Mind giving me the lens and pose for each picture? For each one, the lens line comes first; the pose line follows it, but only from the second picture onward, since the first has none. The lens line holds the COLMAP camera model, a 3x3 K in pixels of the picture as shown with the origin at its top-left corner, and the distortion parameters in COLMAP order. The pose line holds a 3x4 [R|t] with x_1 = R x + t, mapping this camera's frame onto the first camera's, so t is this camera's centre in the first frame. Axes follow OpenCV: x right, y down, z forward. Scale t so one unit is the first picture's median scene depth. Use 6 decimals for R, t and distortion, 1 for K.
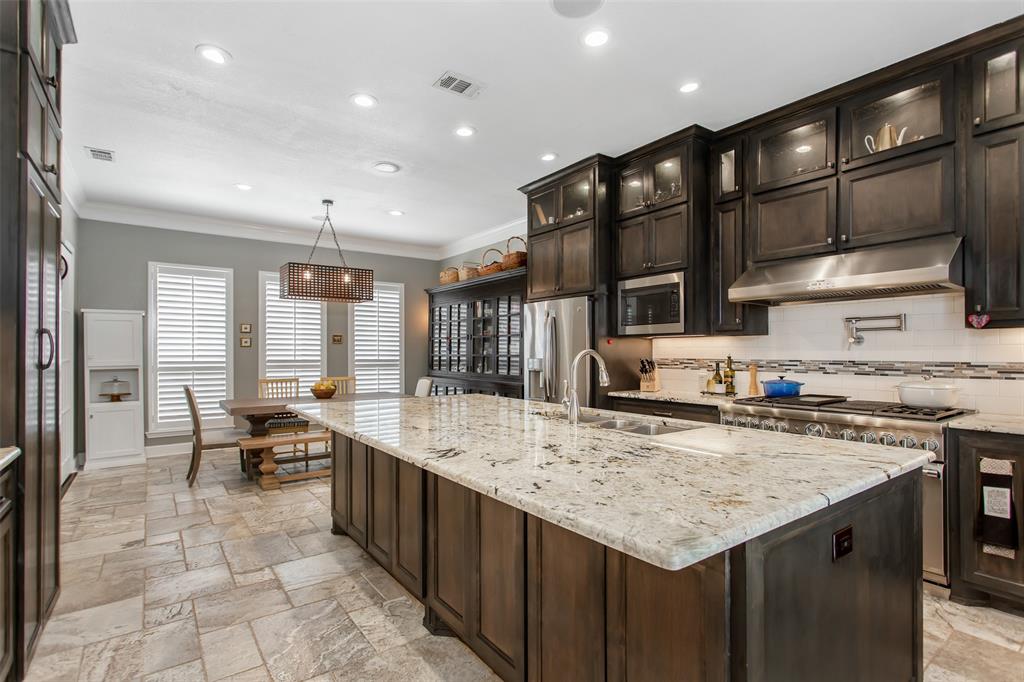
lens RADIAL K [[484.4, 0, 519.4], [0, 484.4, 347.1], [0, 0, 1]] dist [-0.001011, 0.000323]
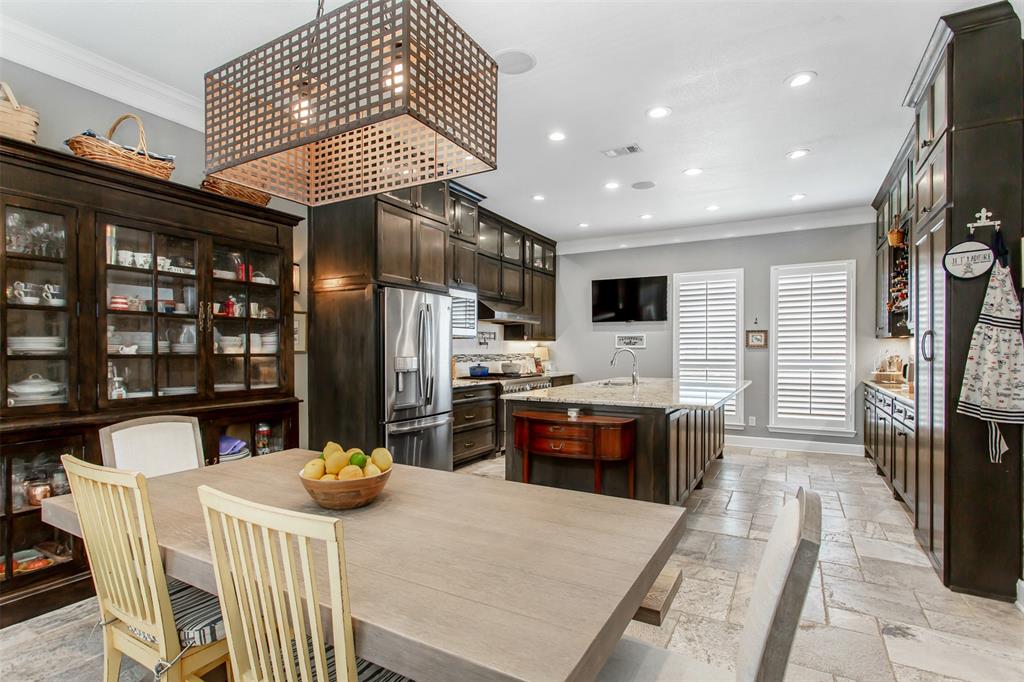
lens RADIAL K [[496.2, 0, 491.8], [0, 496.2, 354.1], [0, 0, 1]] dist [0.001850, 0.000576]
pose [[-0.364307, -0.005708, 0.931261, -1.119522], [-0.007297, 0.999968, 0.003275, 0.019834], [-0.931250, -0.005602, -0.364337, 1.613413]]
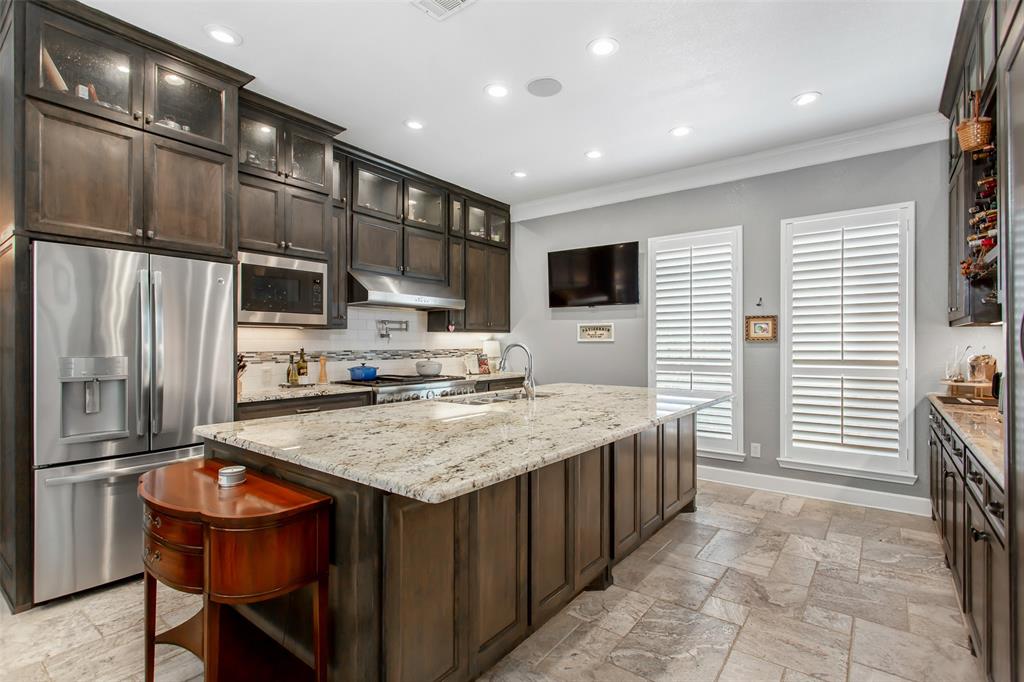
lens RADIAL K [[486.0, 0, 512.0], [0, 486.0, 341.0], [0, 0, 1]] dist [0.002779, 0.000341]
pose [[-0.260389, 0.006096, 0.965484, -0.785080], [-0.008562, 0.999926, -0.008622, 0.009677], [-0.965466, -0.010512, -0.260318, 0.964594]]
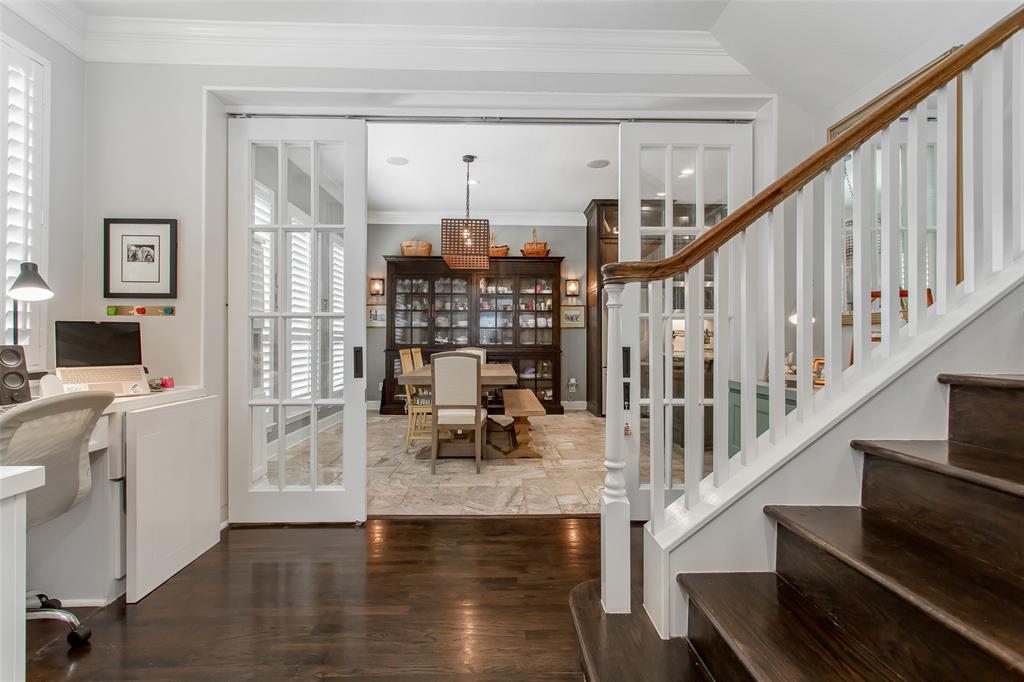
lens RADIAL K [[466.8, 0, 512.0], [0, 466.8, 341.0], [0, 0, 1]] dist [0.000154, 0.000037]
pose [[0.585247, 0.001566, 0.810853, -1.679479], [-0.011171, 0.999919, 0.006132, 0.073015], [-0.810778, -0.012647, 0.585217, 0.631673]]
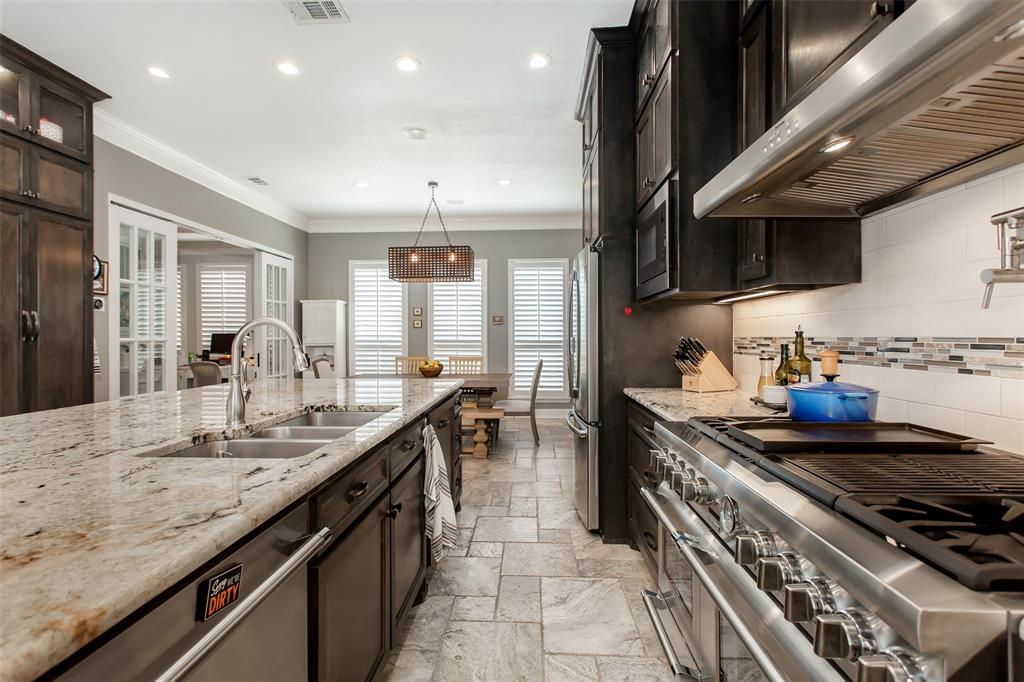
lens RADIAL K [[486.0, 0, 512.0], [0, 486.0, 341.0], [0, 0, 1]] dist [0.002779, 0.000341]
pose [[0.771308, 0.005669, -0.636436, 0.603896], [0.007472, 0.999811, 0.017961, 0.020856], [0.636418, -0.018609, 0.771120, 0.489684]]
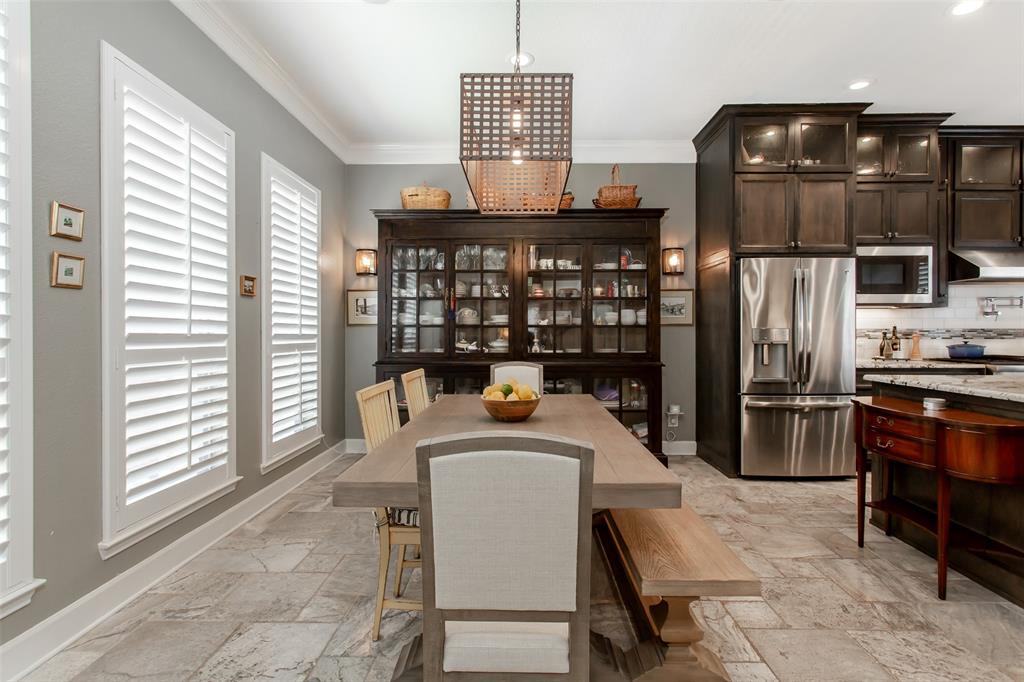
lens RADIAL K [[477.1, 0, 521.4], [0, 477.1, 333.2], [0, 0, 1]] dist [0.009554, 0.000669]
pose [[0.619544, -0.000972, 0.784961, -1.145681], [-0.008945, 0.999926, 0.008299, 0.039119], [-0.784911, -0.012163, 0.619489, 1.140122]]
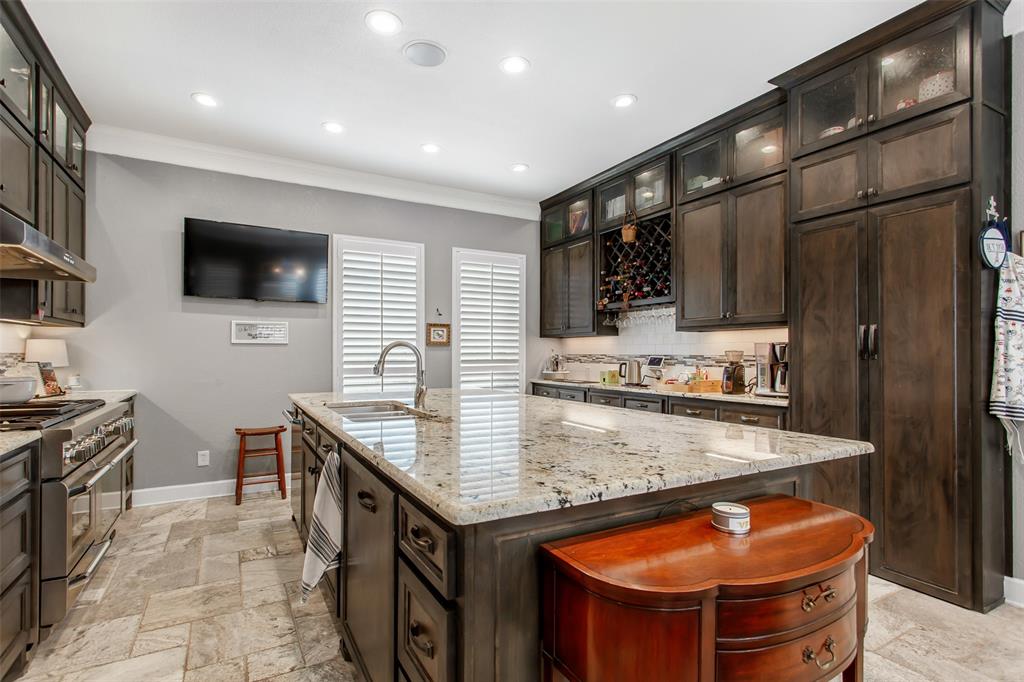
lens RADIAL K [[498.9, 0, 501.3], [0, 498.9, 347.7], [0, 0, 1]] dist [0.000851, 0.000243]
pose [[-0.988417, -0.000872, 0.151761, -0.196640], [-0.003538, 0.999844, -0.017299, 0.025953], [-0.151722, -0.017636, -0.988266, 1.467533]]
